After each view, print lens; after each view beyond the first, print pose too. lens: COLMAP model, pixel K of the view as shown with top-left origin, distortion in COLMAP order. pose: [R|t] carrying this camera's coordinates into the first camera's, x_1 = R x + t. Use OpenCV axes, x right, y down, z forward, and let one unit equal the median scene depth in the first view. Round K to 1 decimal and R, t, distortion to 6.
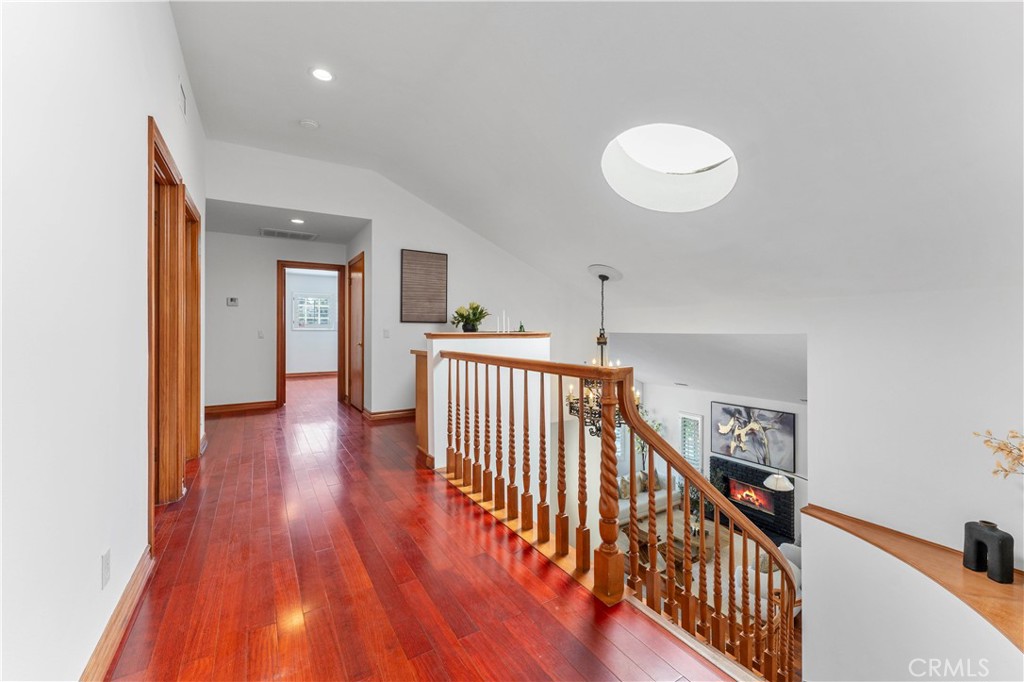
lens RADIAL K [[415.1, 0, 512.9], [0, 415.1, 330.2], [0, 0, 1]] dist [-0.000347, -0.000029]
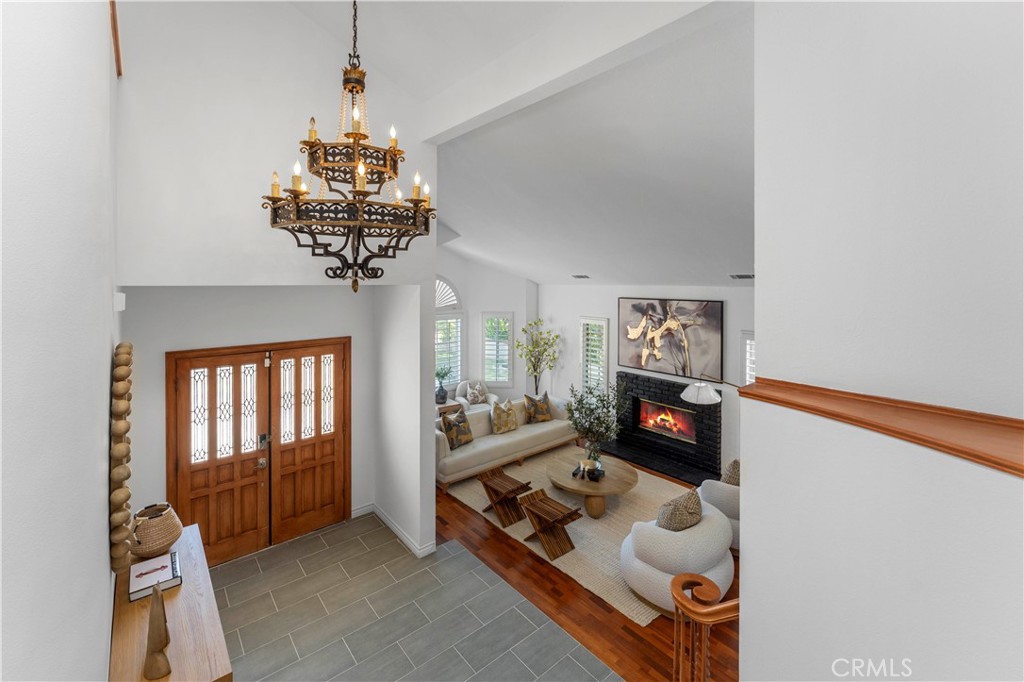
lens RADIAL K [[436.1, 0, 510.8], [0, 436.1, 285.5], [0, 0, 1]] dist [-0.001105, -0.000131]
pose [[0.989209, -0.001914, 0.146501, 0.188230], [0.000046, 0.999919, 0.012751, 0.151276], [-0.146514, -0.012606, 0.989128, 0.281706]]
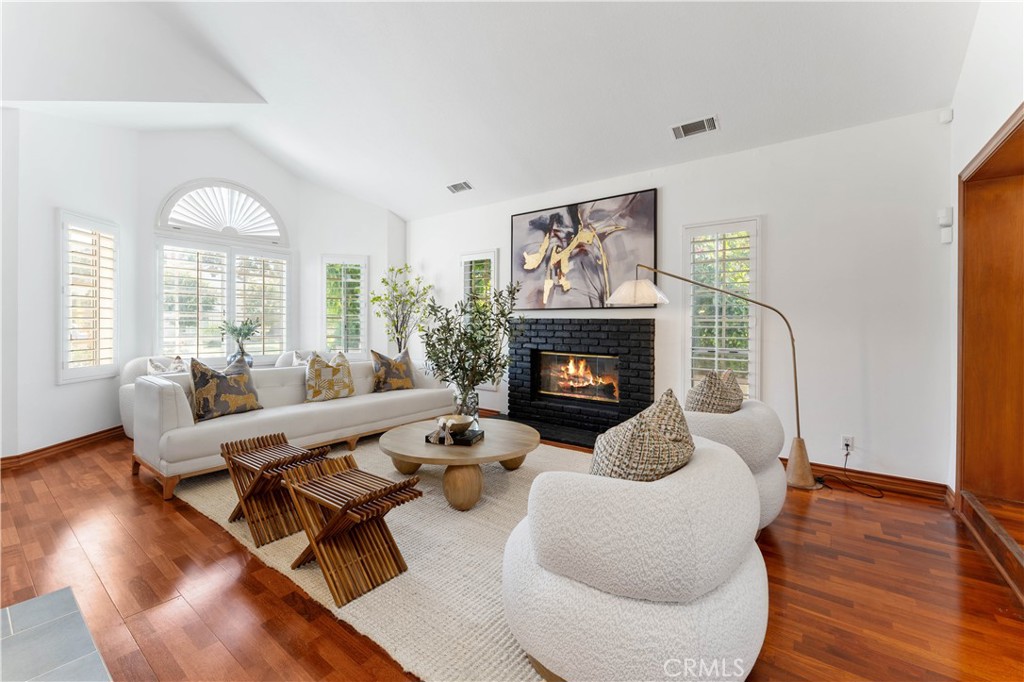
lens RADIAL K [[415.1, 0, 512.9], [0, 415.1, 330.2], [0, 0, 1]] dist [-0.000347, -0.000029]
pose [[0.929876, -0.001489, 0.367871, 0.307731], [-0.002340, 0.999948, 0.009963, 0.336312], [-0.367867, -0.010125, 0.929823, 0.548885]]
